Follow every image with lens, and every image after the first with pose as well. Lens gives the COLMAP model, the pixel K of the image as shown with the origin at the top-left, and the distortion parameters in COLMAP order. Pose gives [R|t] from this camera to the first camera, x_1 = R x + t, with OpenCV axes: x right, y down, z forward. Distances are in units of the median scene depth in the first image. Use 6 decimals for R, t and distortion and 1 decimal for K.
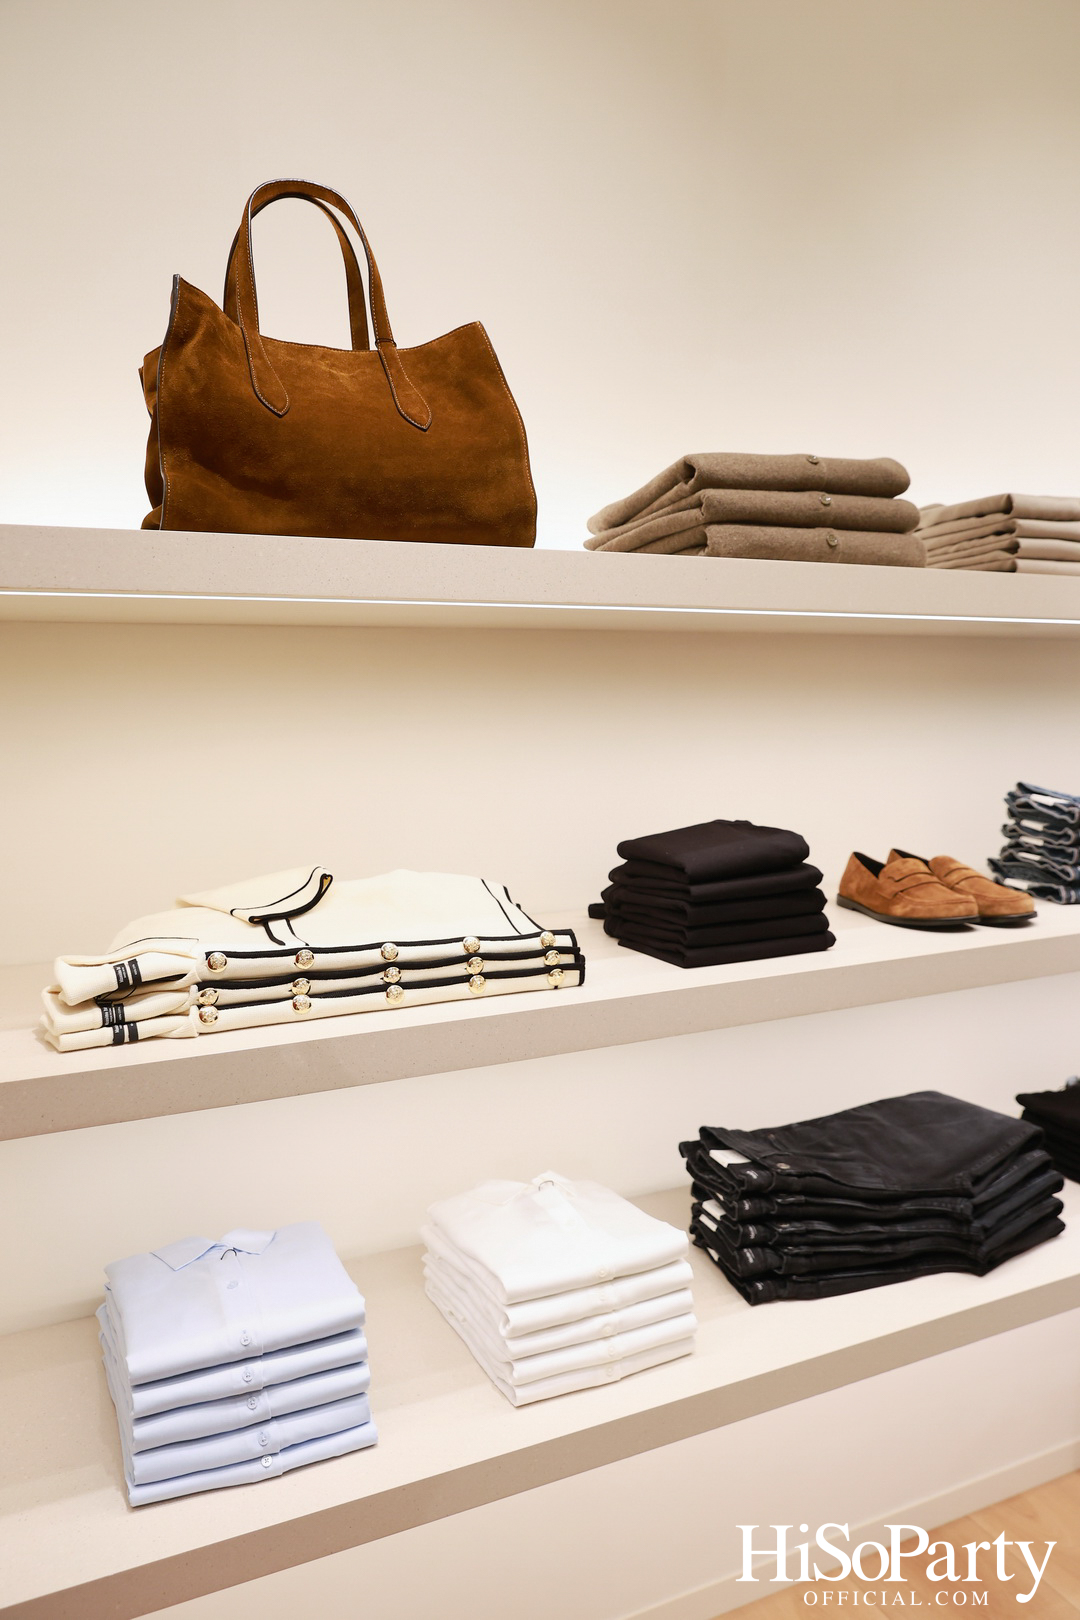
lens RADIAL K [[1228.0, 0, 543.4], [0, 1228.0, 812.6], [0, 0, 1]] dist [-0.008229, -0.003041]
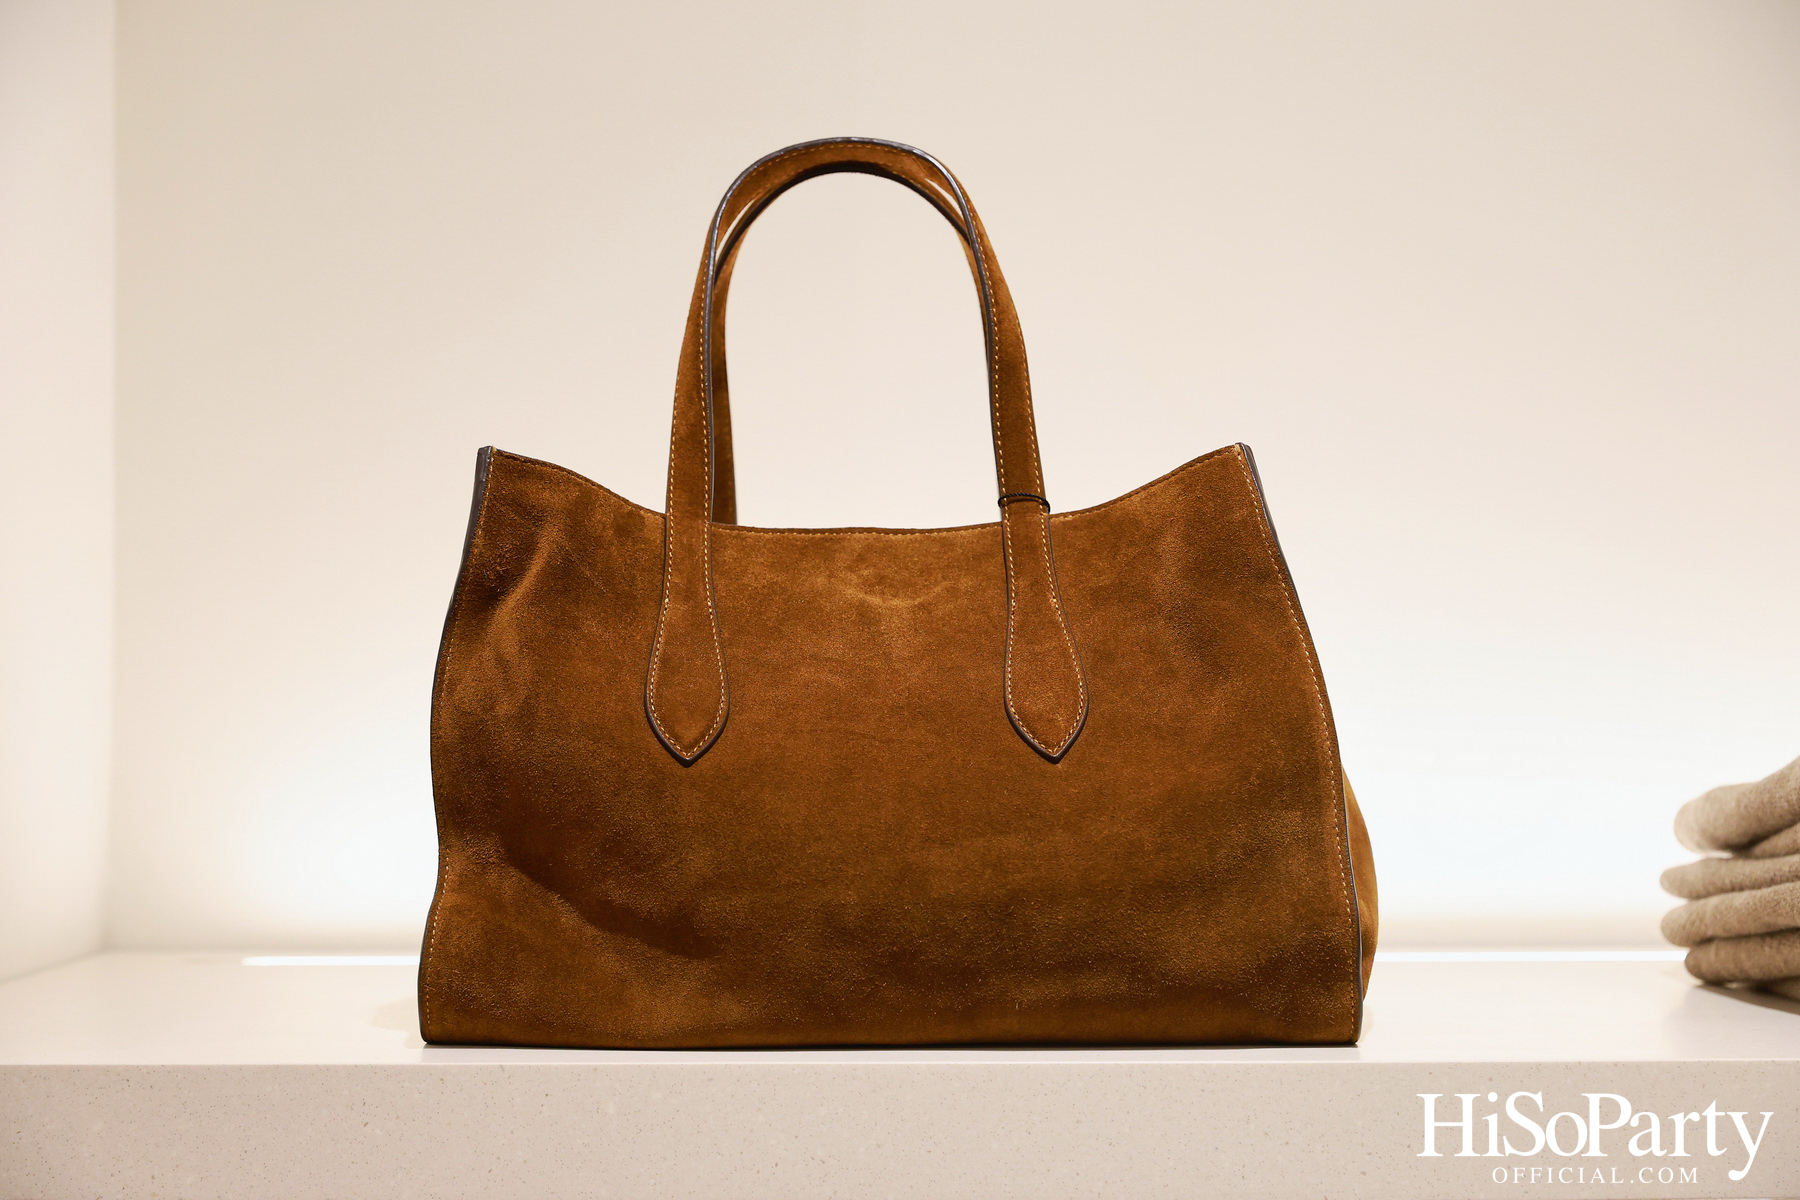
lens RADIAL K [[2705.1, 0, 898.2], [0, 2705.1, 598.2], [0, 0, 1]] dist [0.010019, 0.000000]
pose [[0.898141, -0.007479, -0.439643, 0.248940], [-0.039731, 0.994385, -0.098081, -0.280341], [0.437908, 0.105558, 0.892801, 0.190197]]
